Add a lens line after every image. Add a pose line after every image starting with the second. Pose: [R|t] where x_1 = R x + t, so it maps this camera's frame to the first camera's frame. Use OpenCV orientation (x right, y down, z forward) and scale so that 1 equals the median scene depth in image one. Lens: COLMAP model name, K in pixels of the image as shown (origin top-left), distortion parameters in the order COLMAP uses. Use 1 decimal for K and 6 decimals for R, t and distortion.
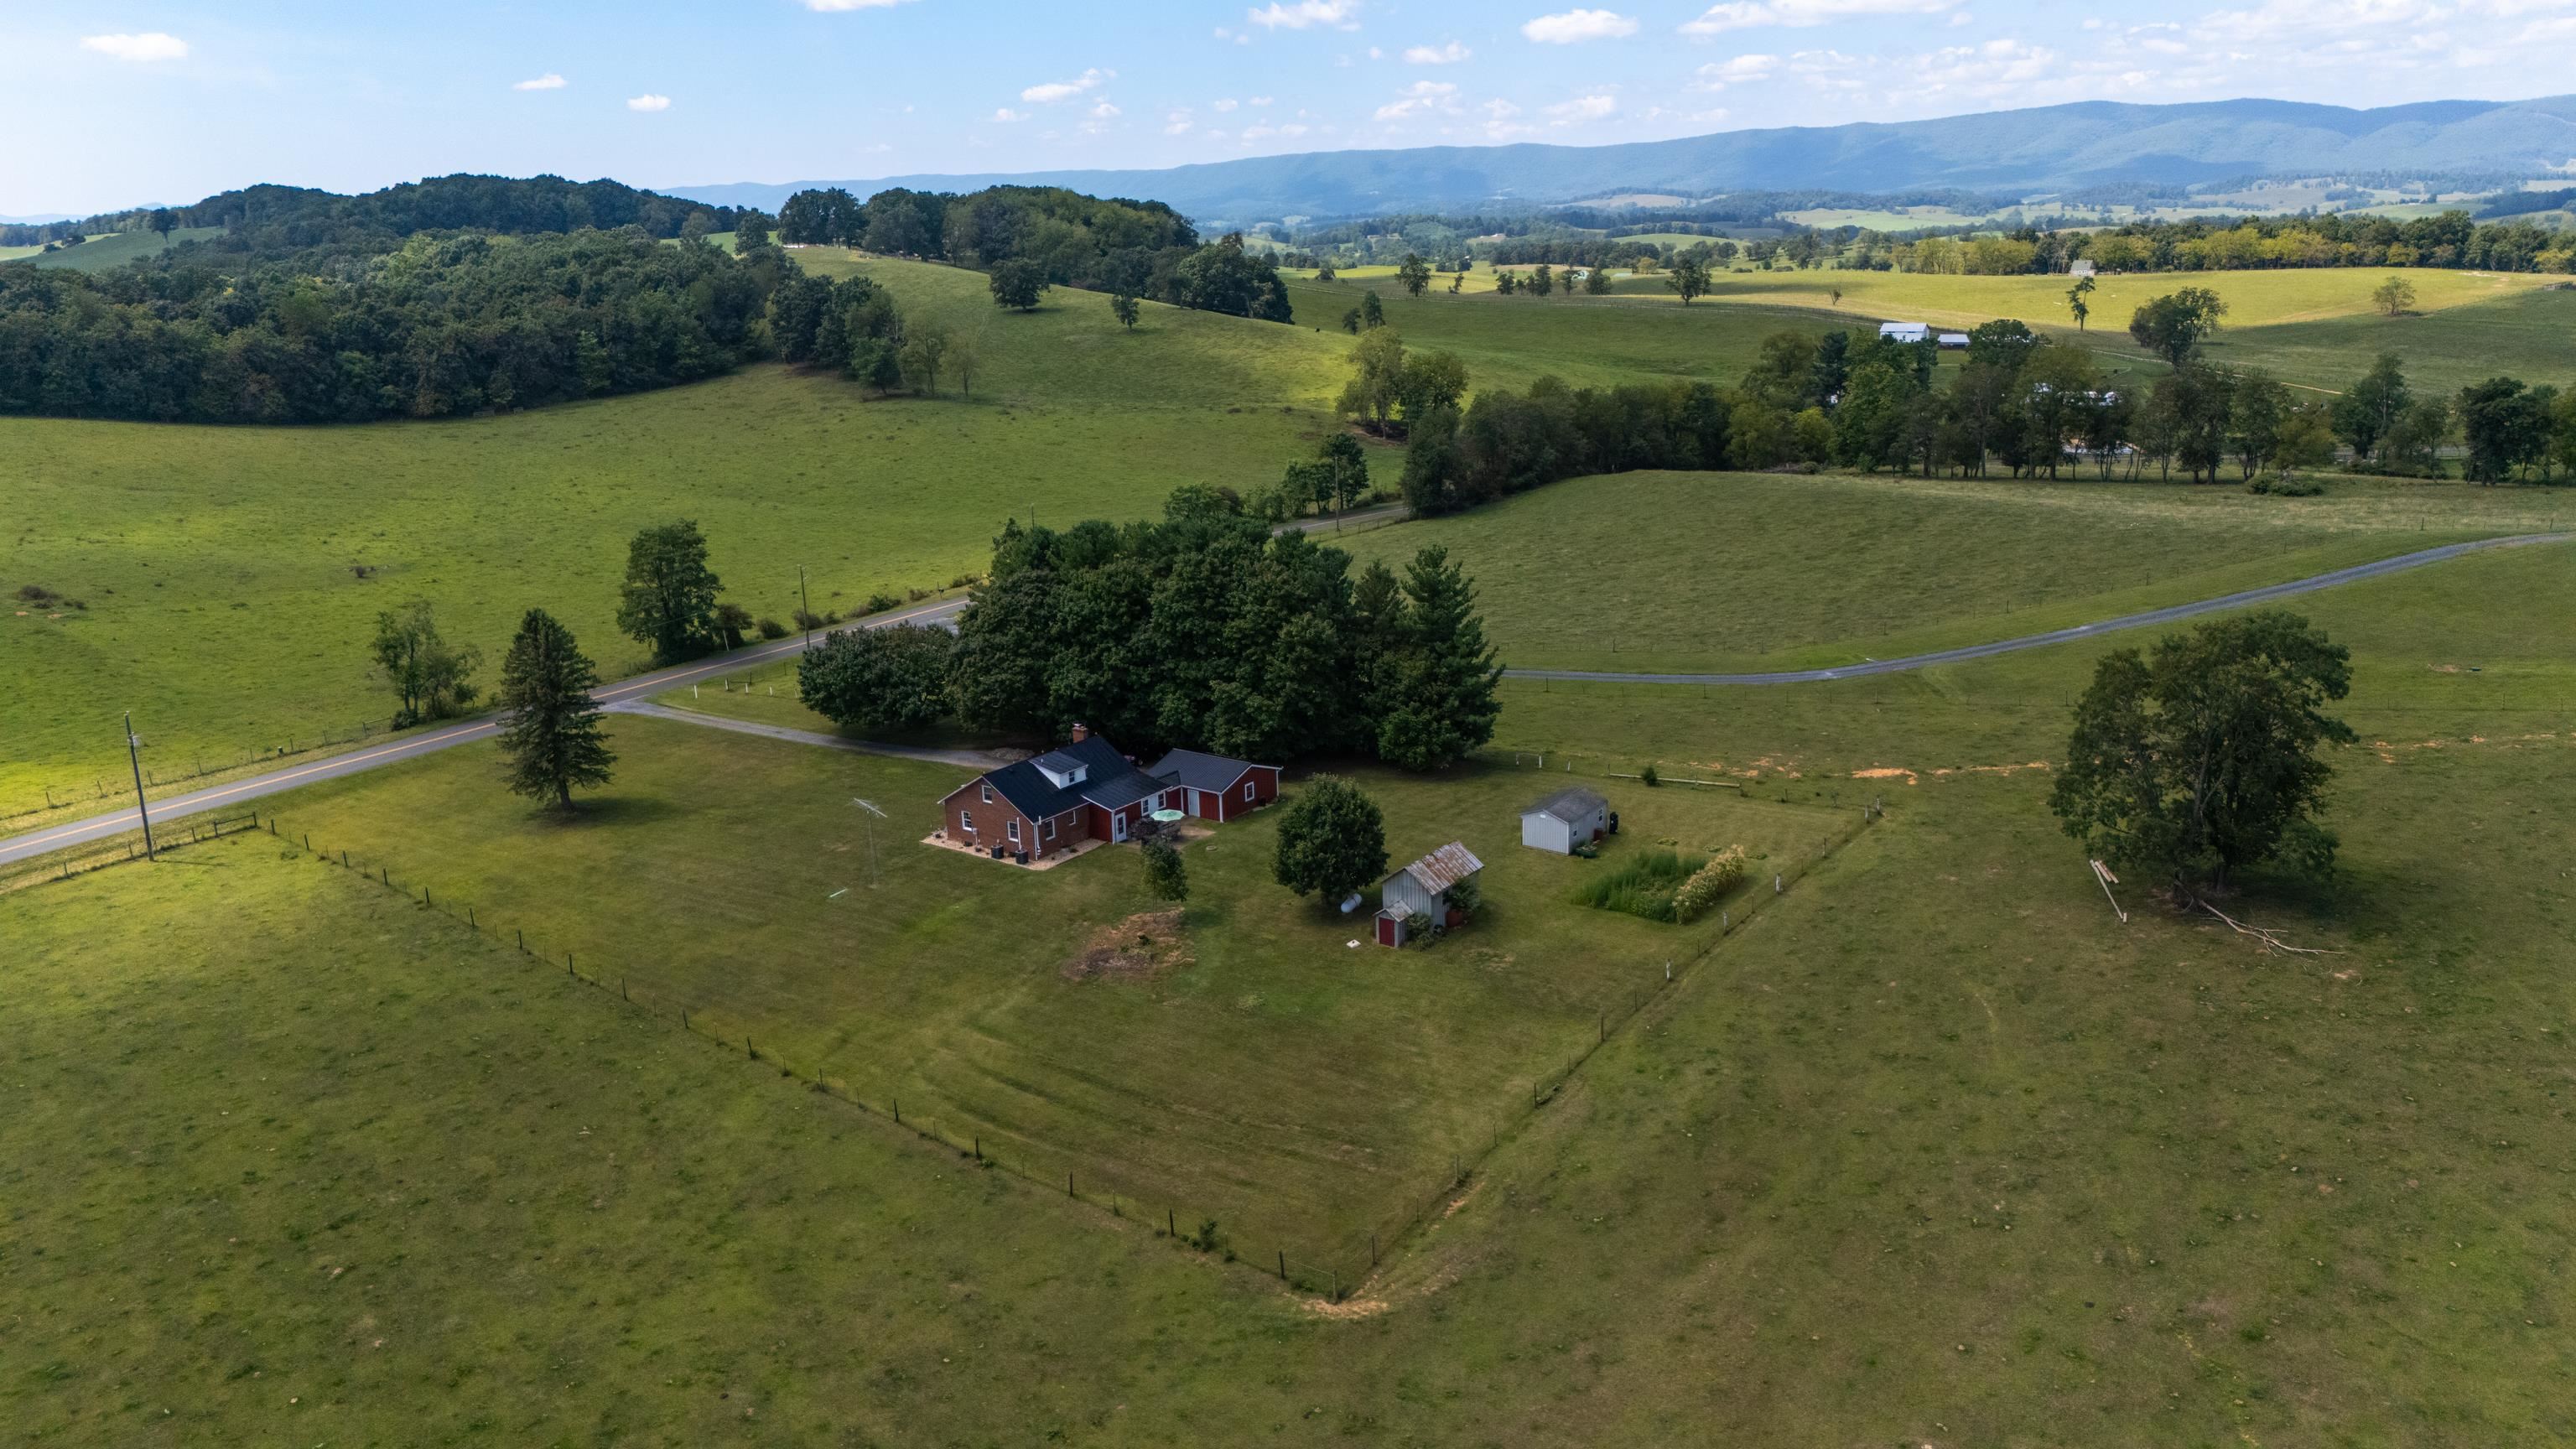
lens RADIAL K [[1904.9, 0, 1283.4], [0, 1904.9, 692.0], [0, 0, 1]] dist [0.094432, -0.103602]
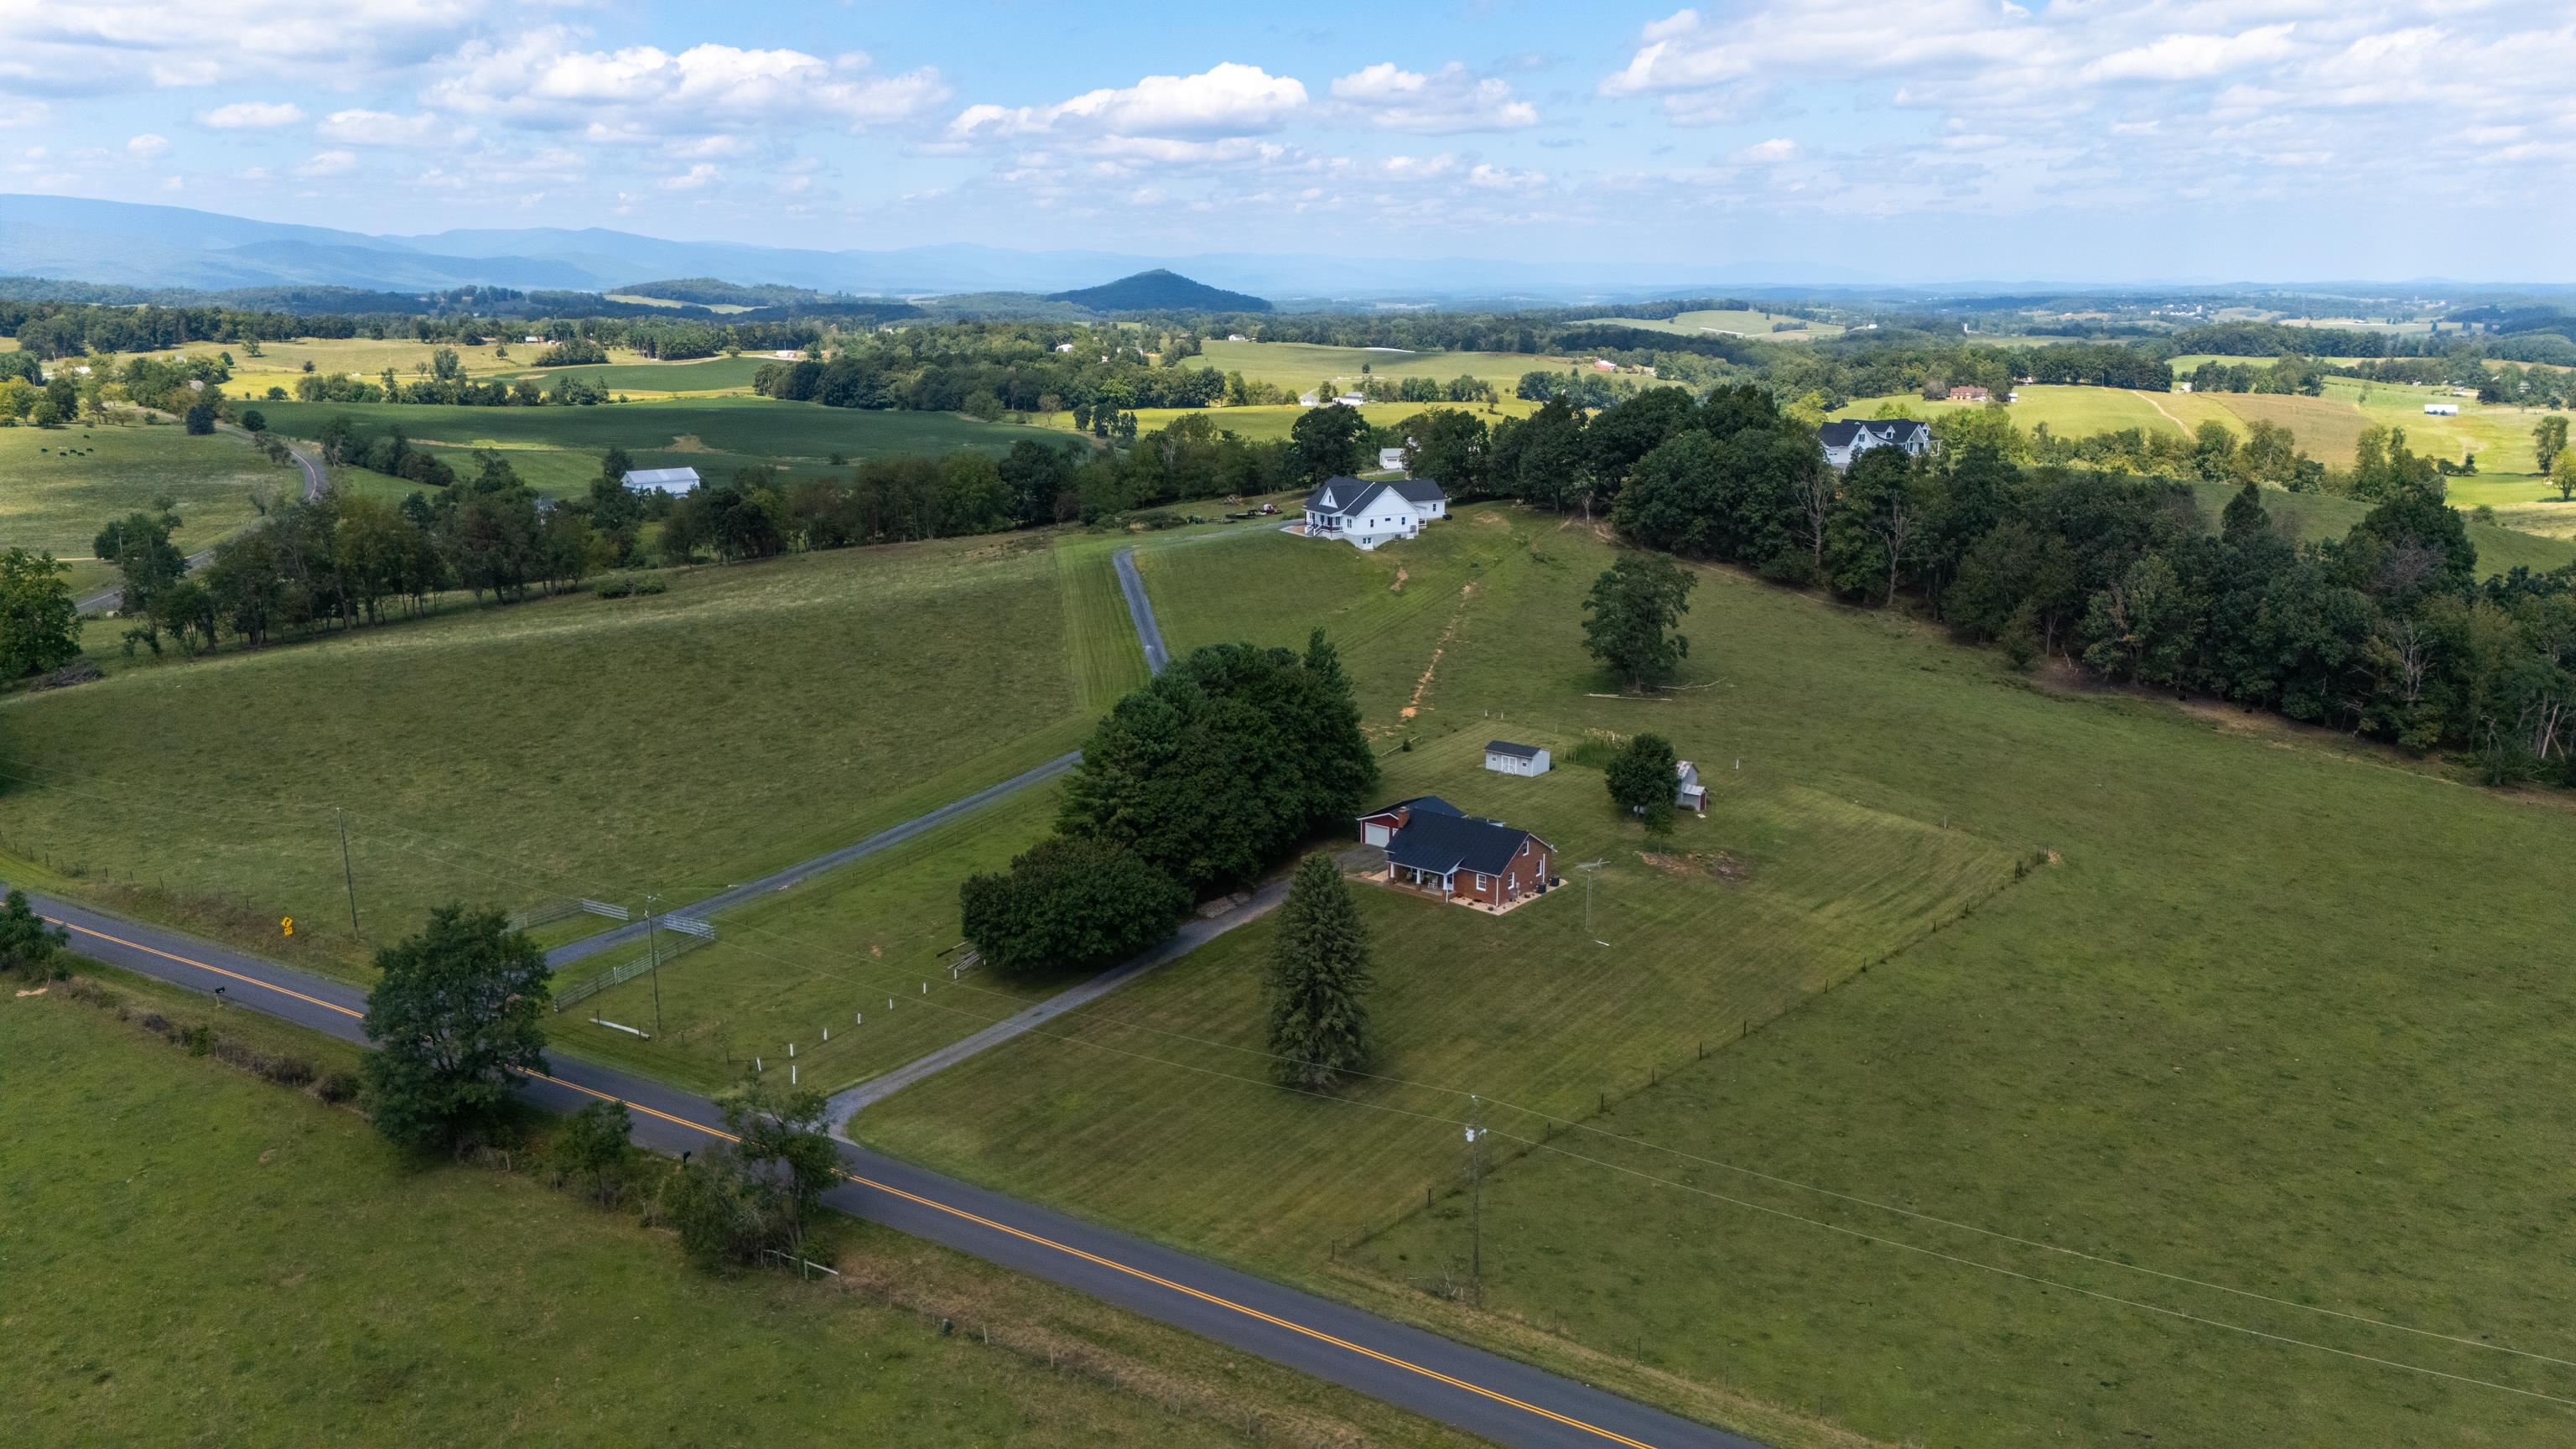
lens RADIAL K [[1904.9, 0, 1283.4], [0, 1904.9, 692.0], [0, 0, 1]] dist [0.094432, -0.103602]
pose [[0.032123, -0.184893, 0.982234, -1.499573], [0.253072, 0.952221, 0.170967, -0.324867], [-0.966914, 0.243084, 0.077379, 1.146451]]
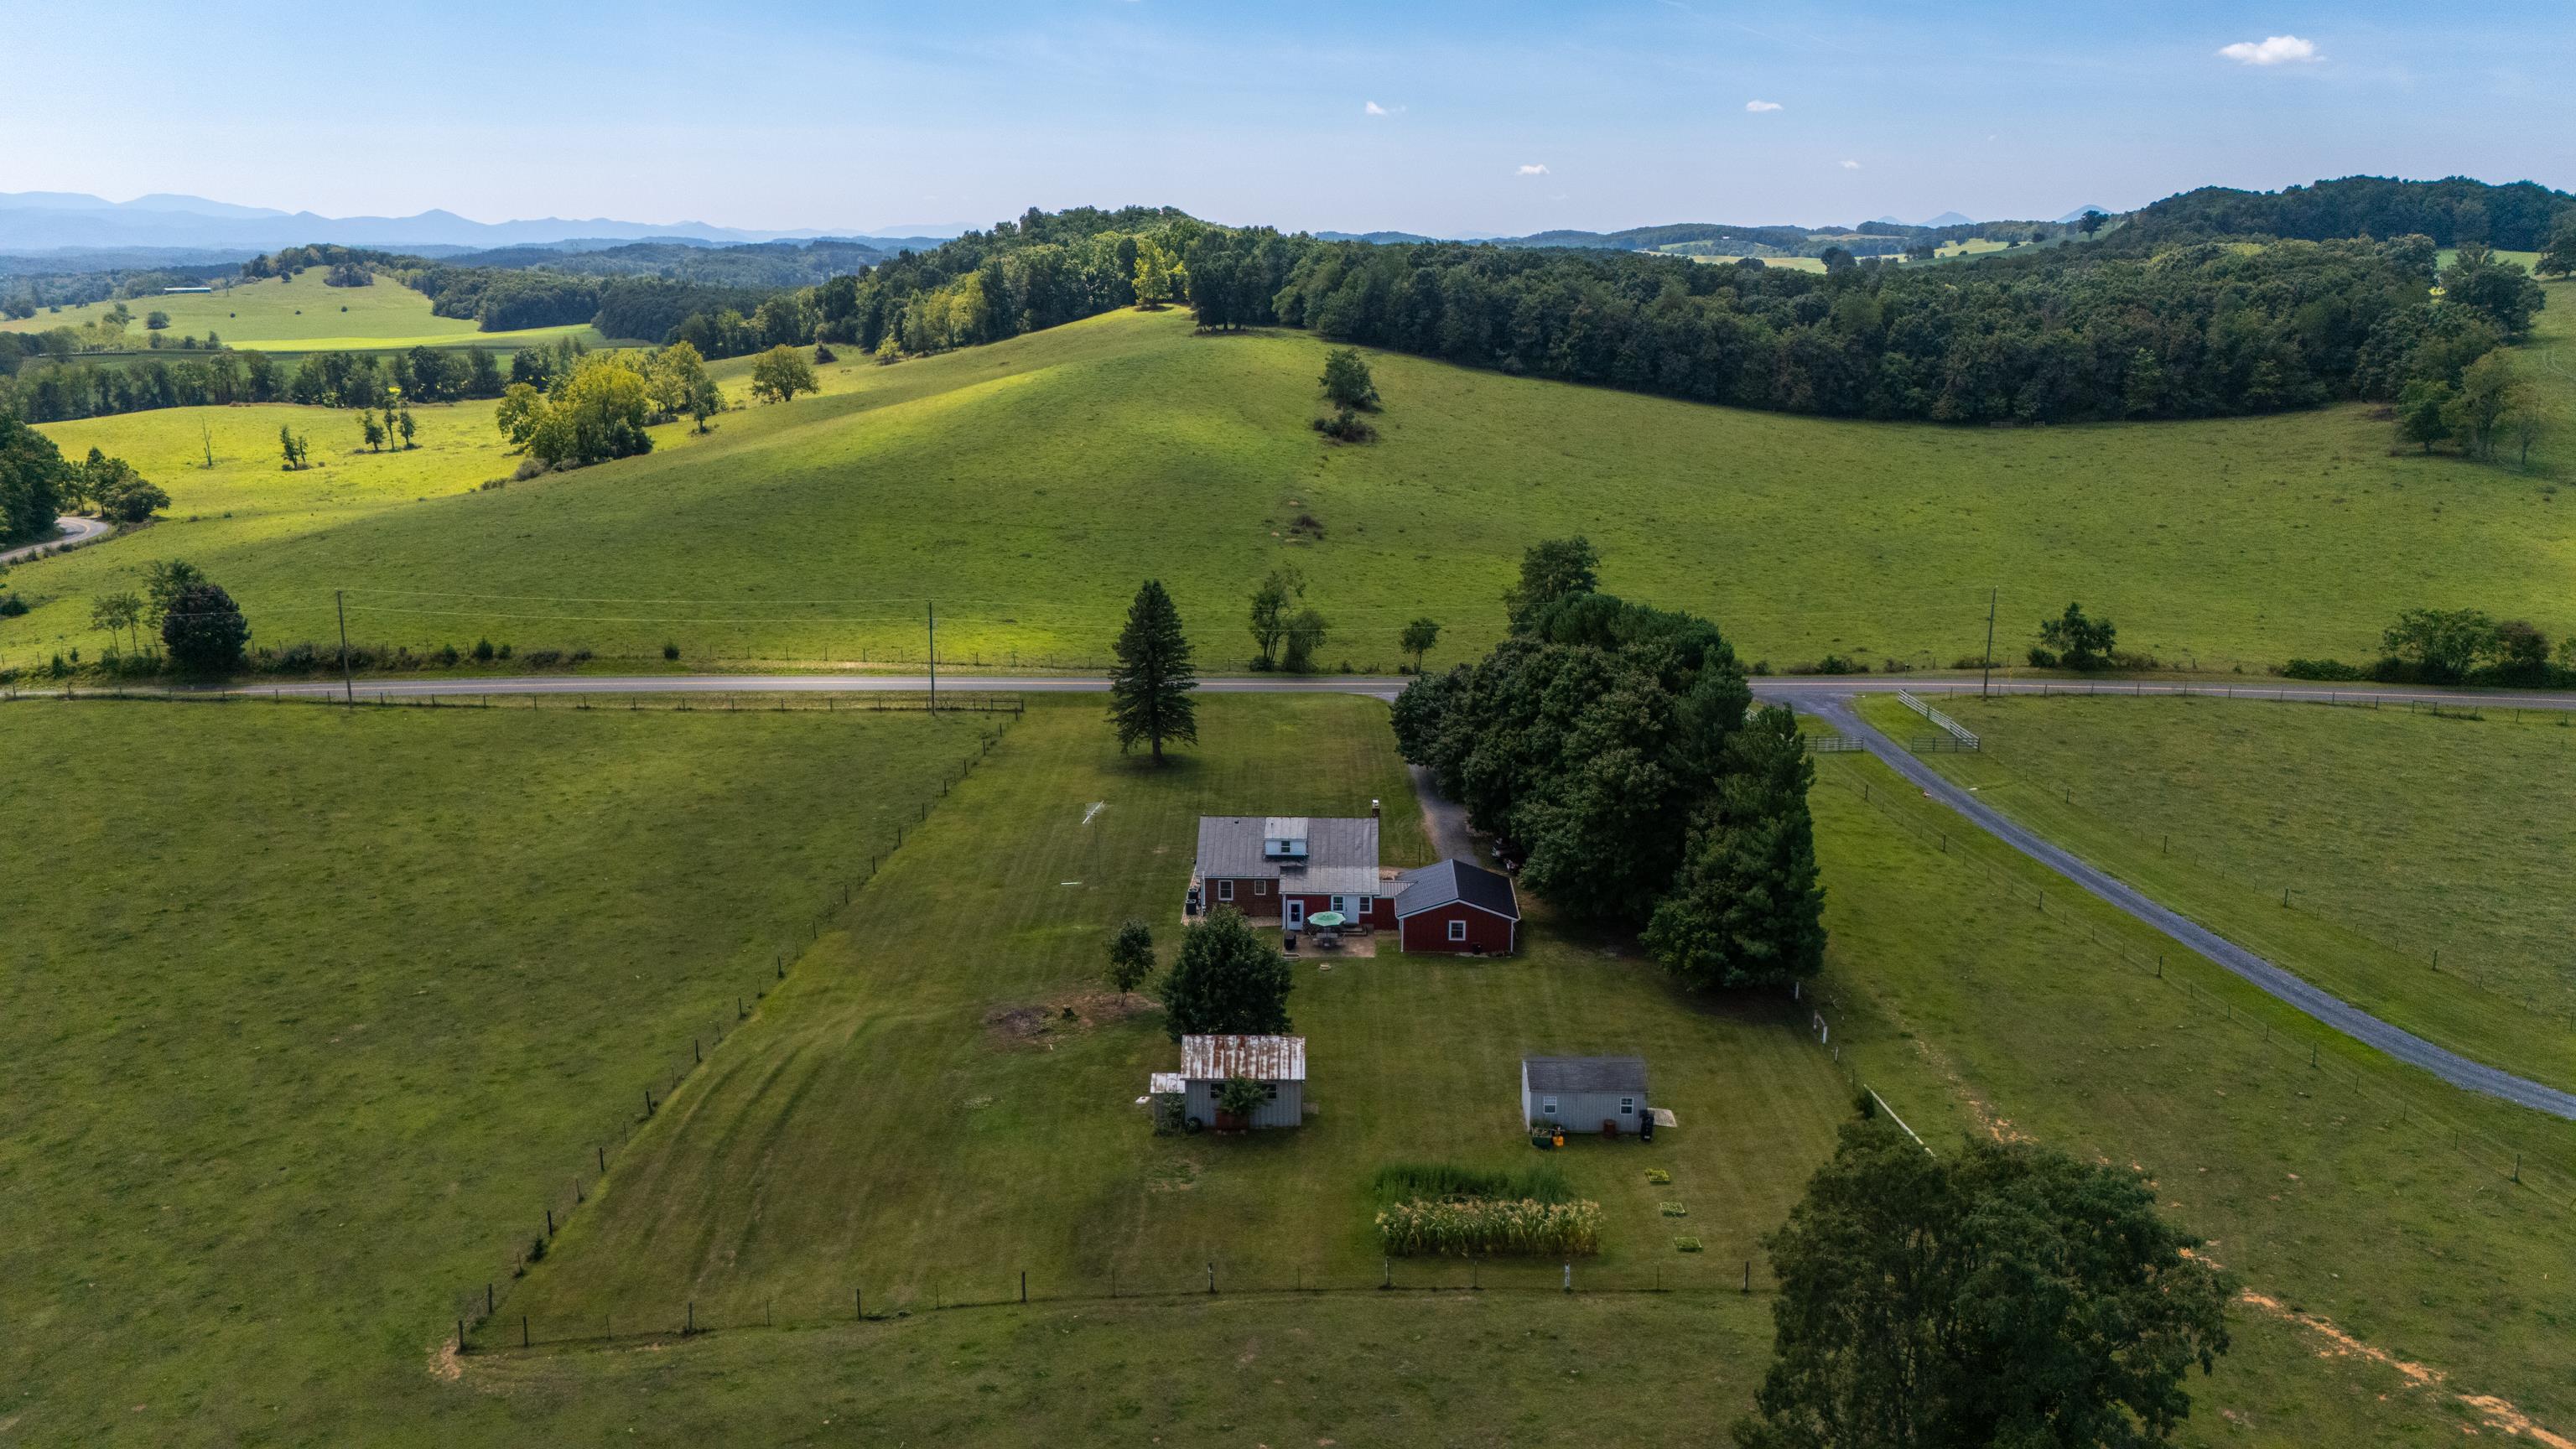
lens RADIAL K [[1890.1, 0, 1288.5], [0, 1890.1, 732.3], [0, 0, 1]] dist [0.080203, -0.080793]
pose [[0.568973, 0.238697, -0.786952, 0.677874], [-0.221664, 0.966044, 0.132754, -0.149167], [0.791919, 0.098906, 0.602563, 0.501380]]
